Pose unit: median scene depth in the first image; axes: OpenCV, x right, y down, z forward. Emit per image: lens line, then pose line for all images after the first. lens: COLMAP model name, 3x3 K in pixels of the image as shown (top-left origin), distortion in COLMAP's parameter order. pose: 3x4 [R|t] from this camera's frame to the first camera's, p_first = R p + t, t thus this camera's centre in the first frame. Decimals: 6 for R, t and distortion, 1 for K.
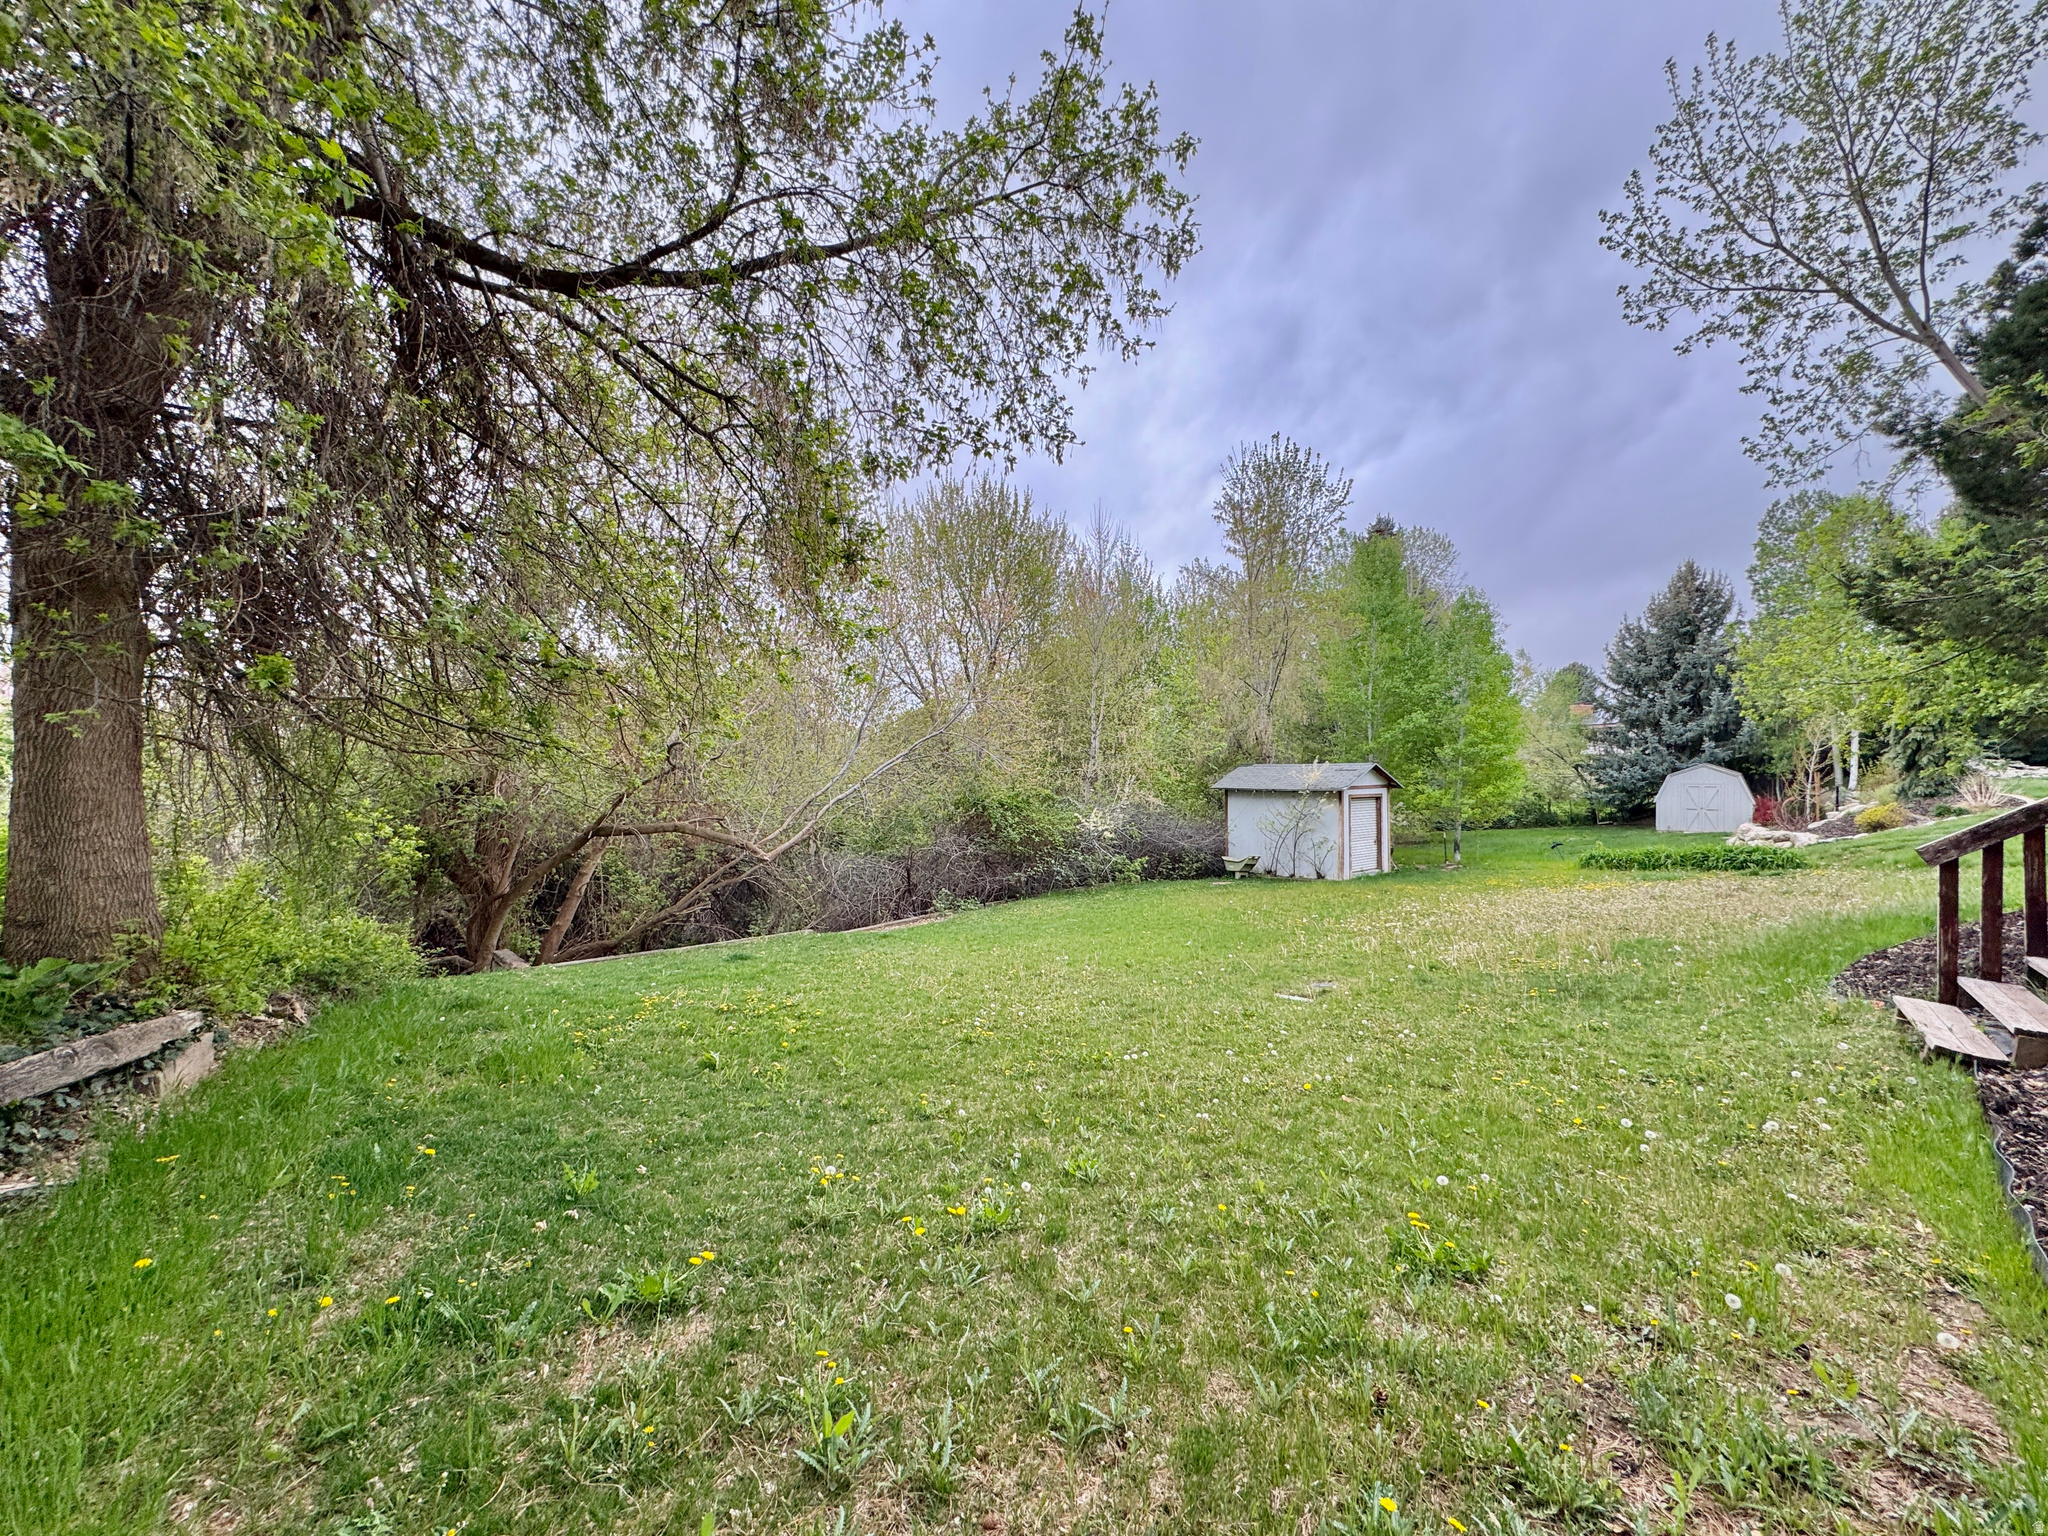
lens RADIAL K [[832.9, 0, 1016.9], [0, 832.9, 763.1], [0, 0, 1]] dist [0.003712, 0.001690]
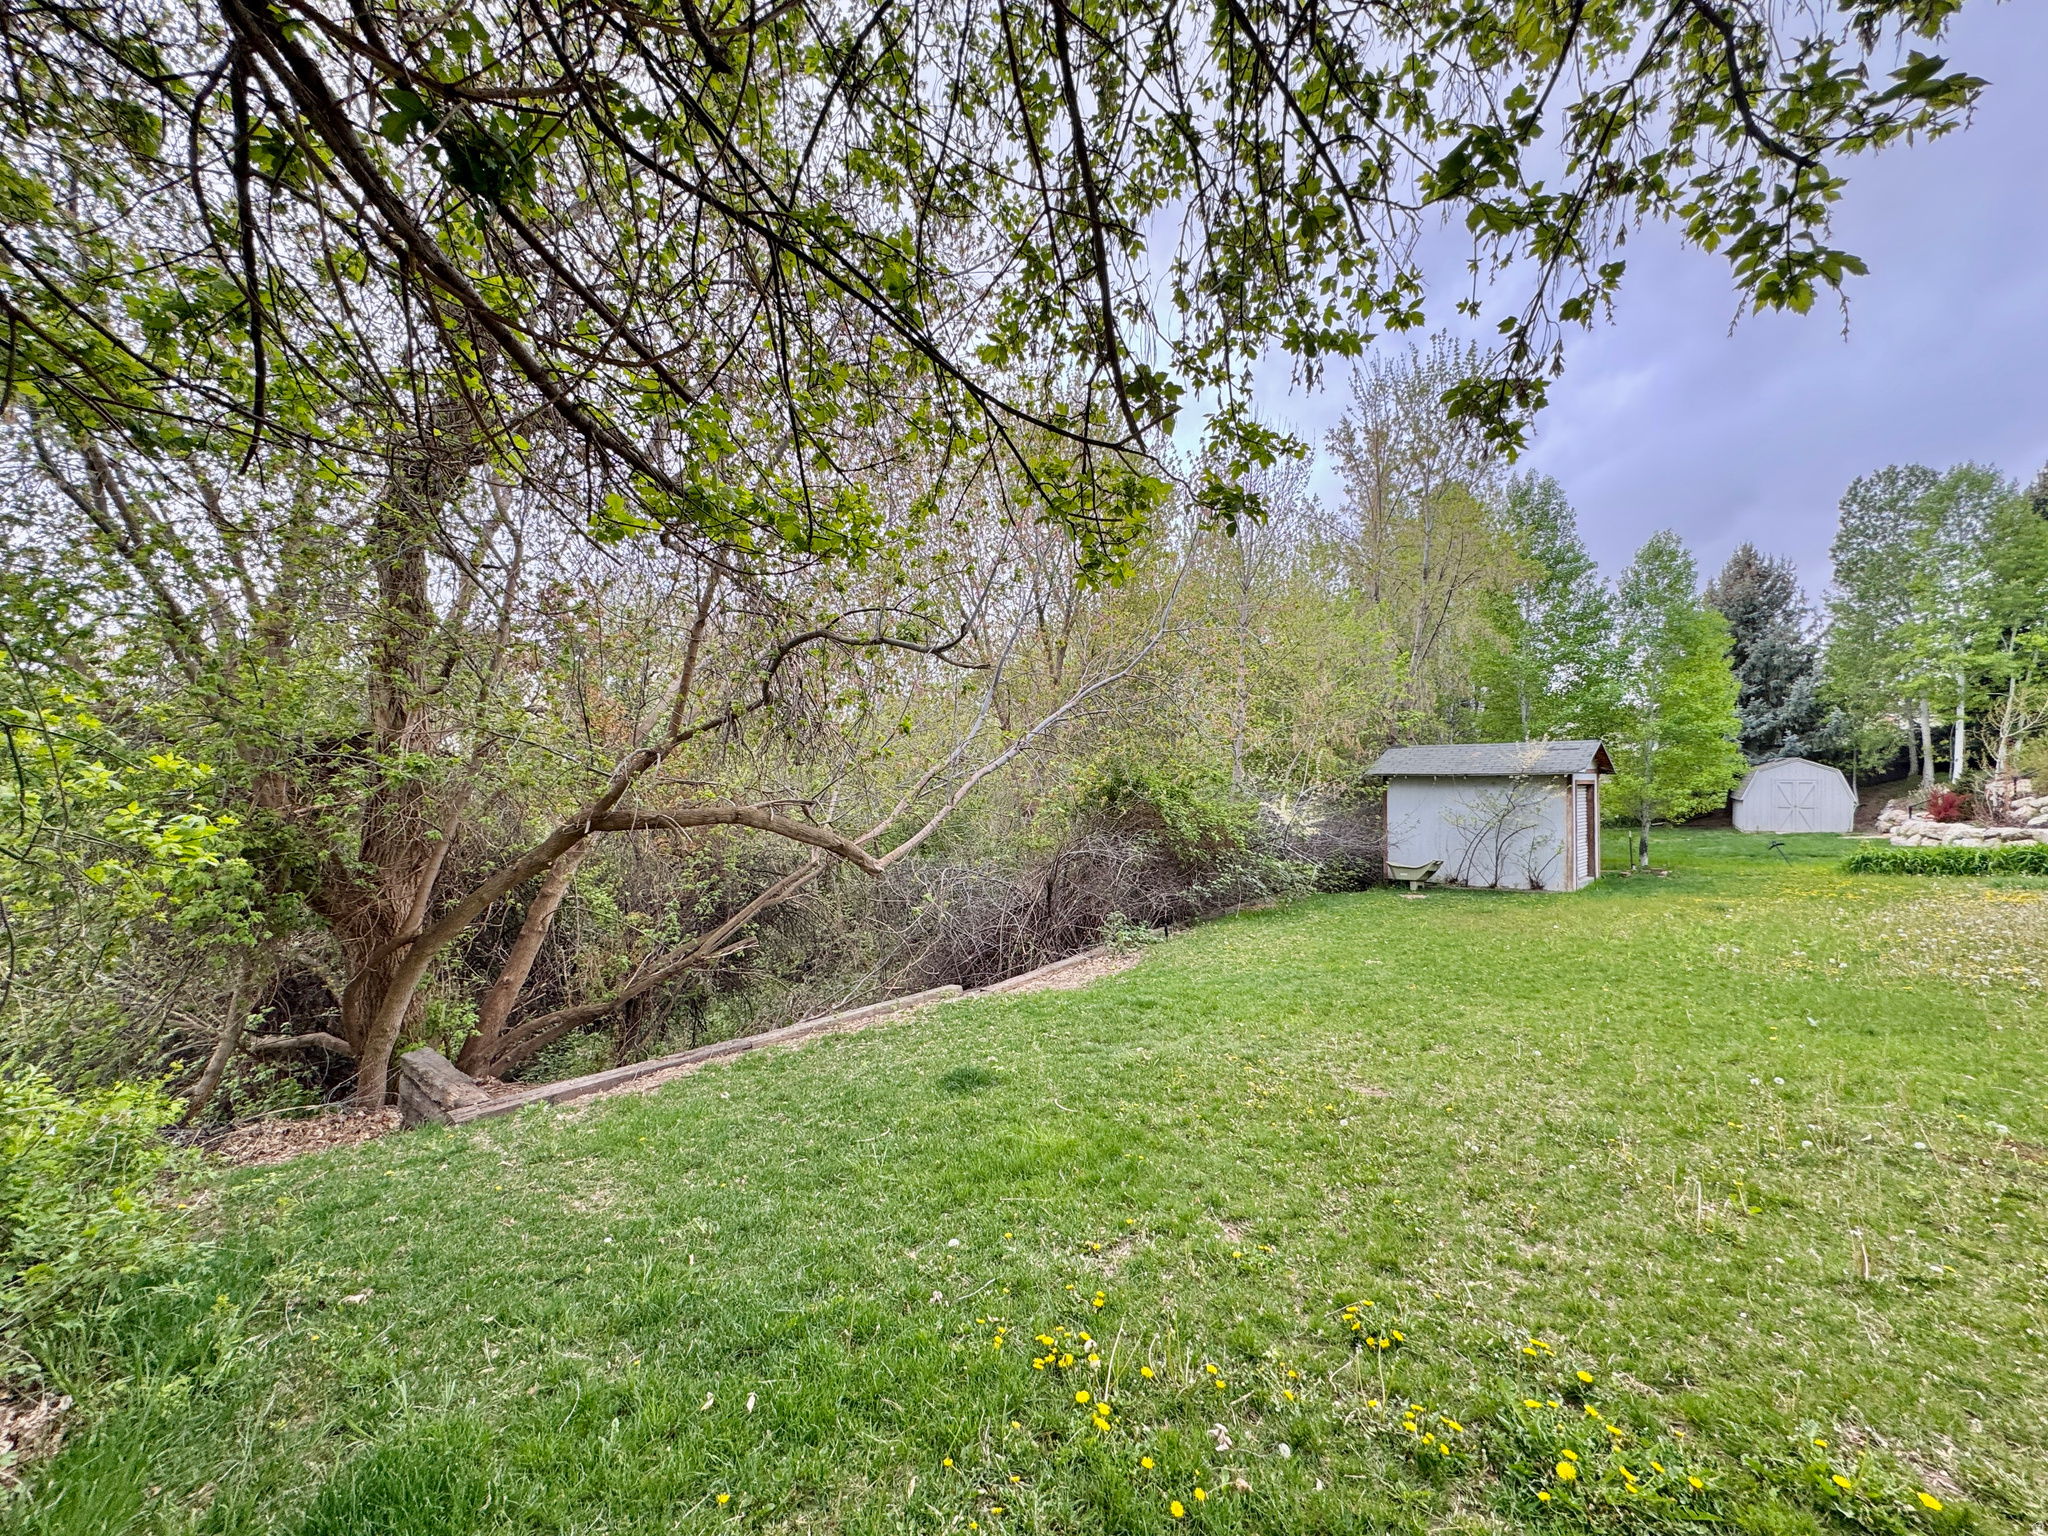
lens RADIAL K [[832.9, 0, 1026.2], [0, 832.9, 761.5], [0, 0, 1]] dist [0.003712, 0.001690]
pose [[0.994231, 0.006437, 0.107071, -0.189602], [-0.005336, 0.999930, -0.010562, 0.031021], [-0.107132, 0.009929, 0.994195, 0.280416]]
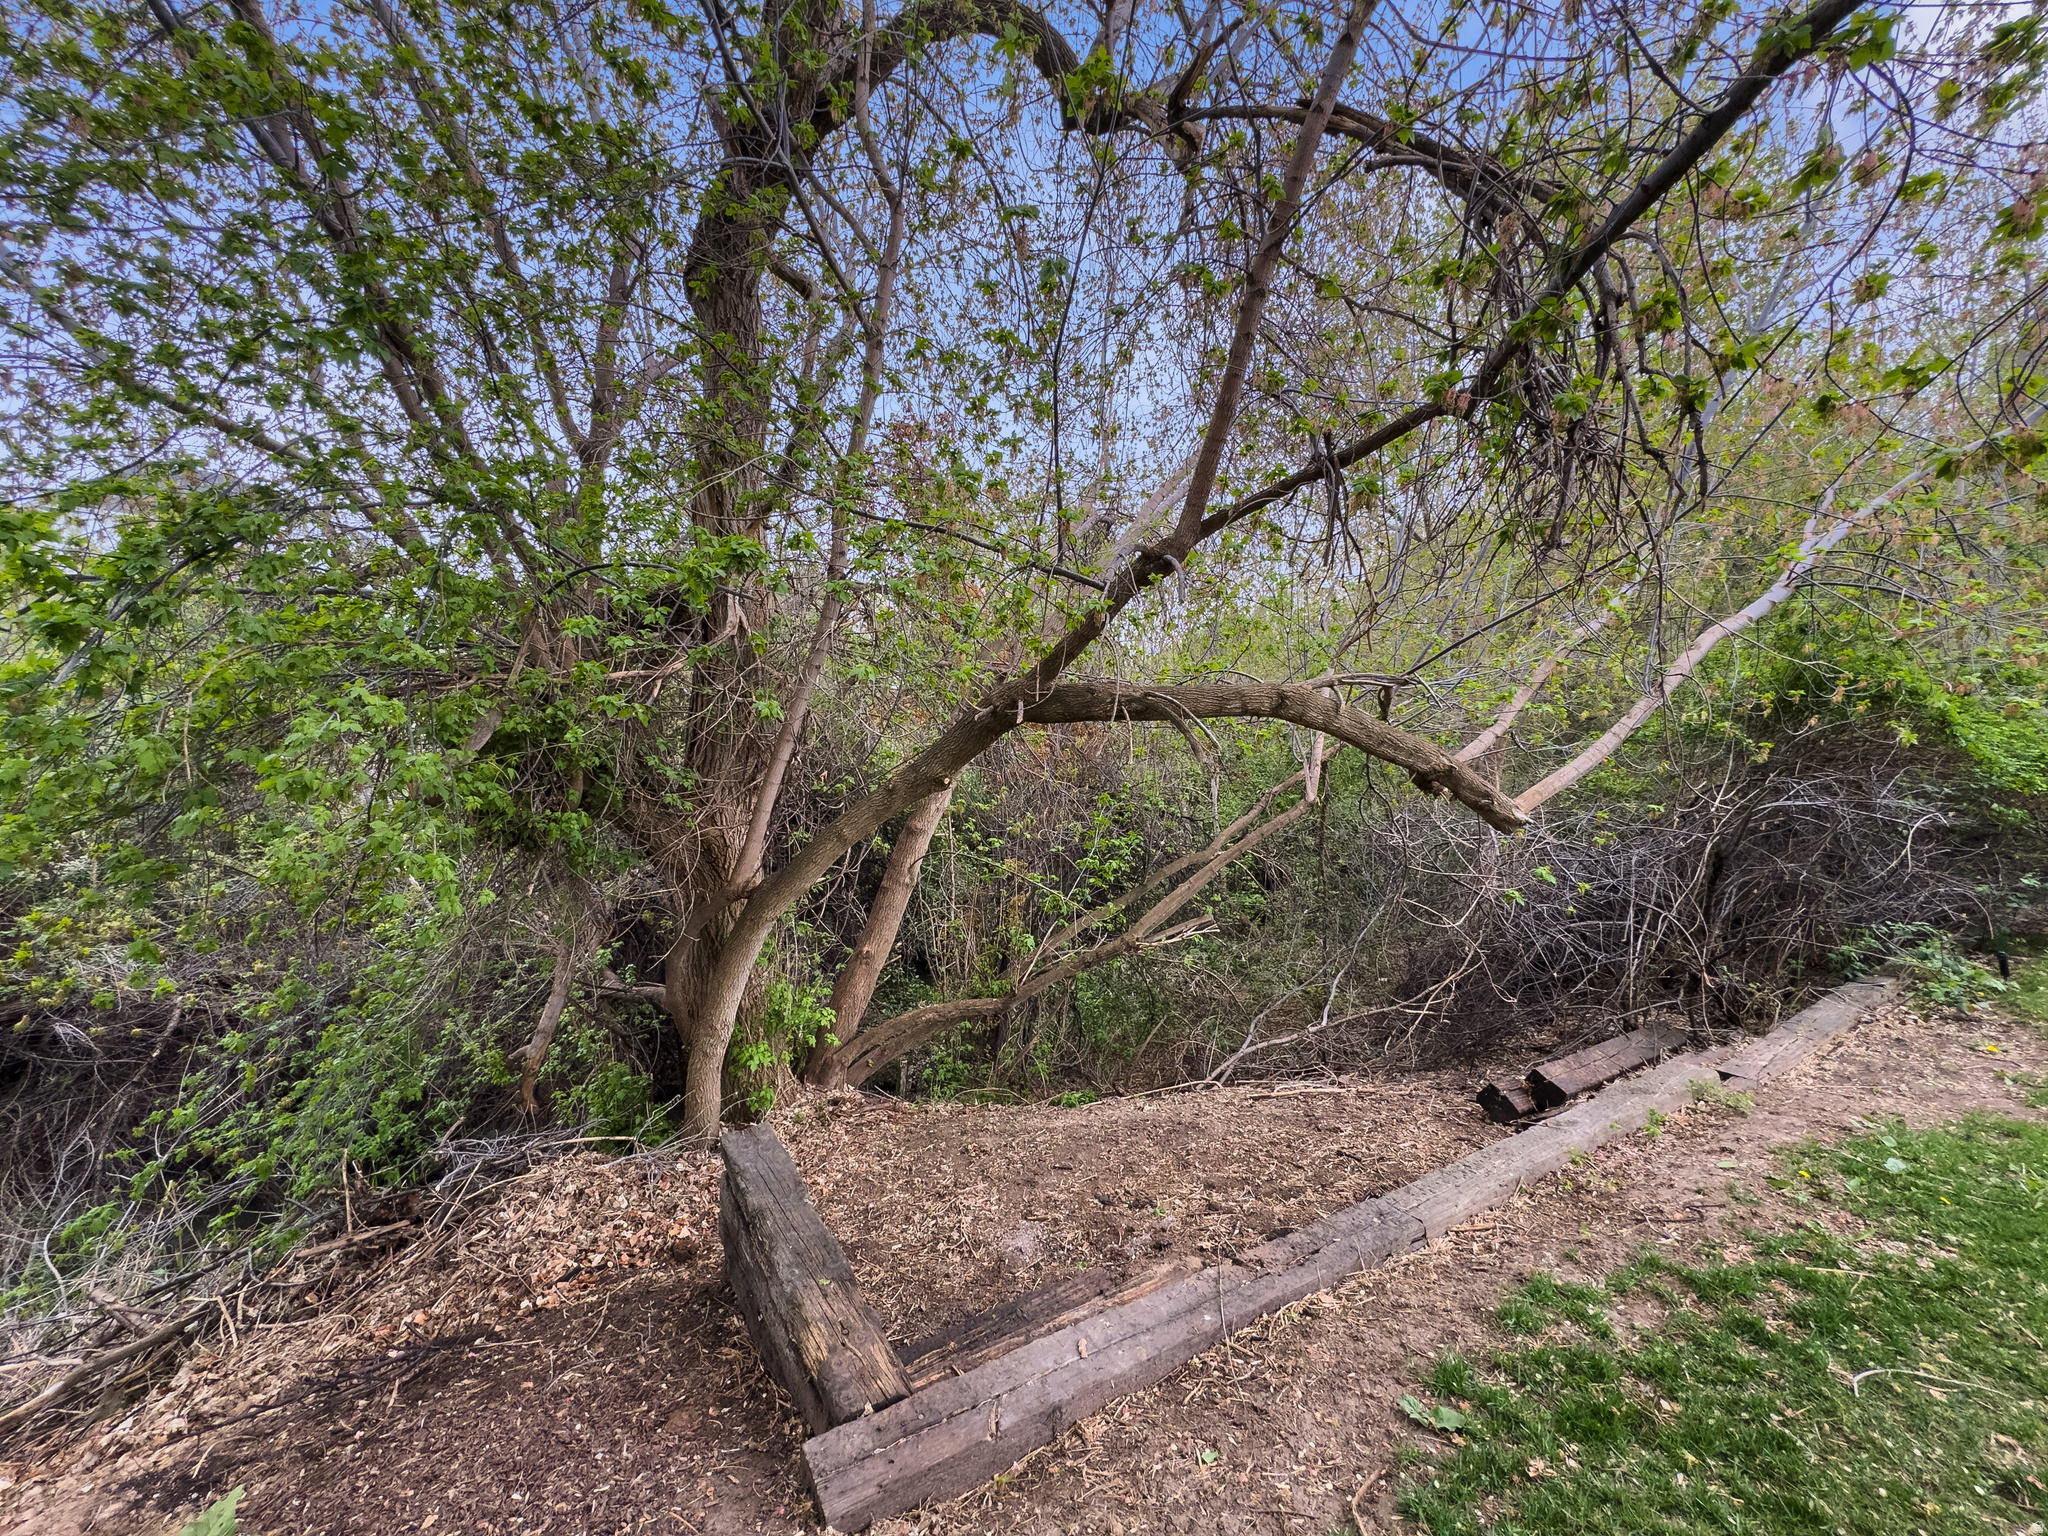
lens RADIAL K [[832.9, 0, 1025.2], [0, 832.9, 775.7], [0, 0, 1]] dist [0.003712, 0.001690]
pose [[0.976195, 0.031176, -0.214644, -0.301994], [-0.017126, 0.997606, 0.067007, 0.059656], [0.216219, -0.061735, 0.974391, 0.482435]]
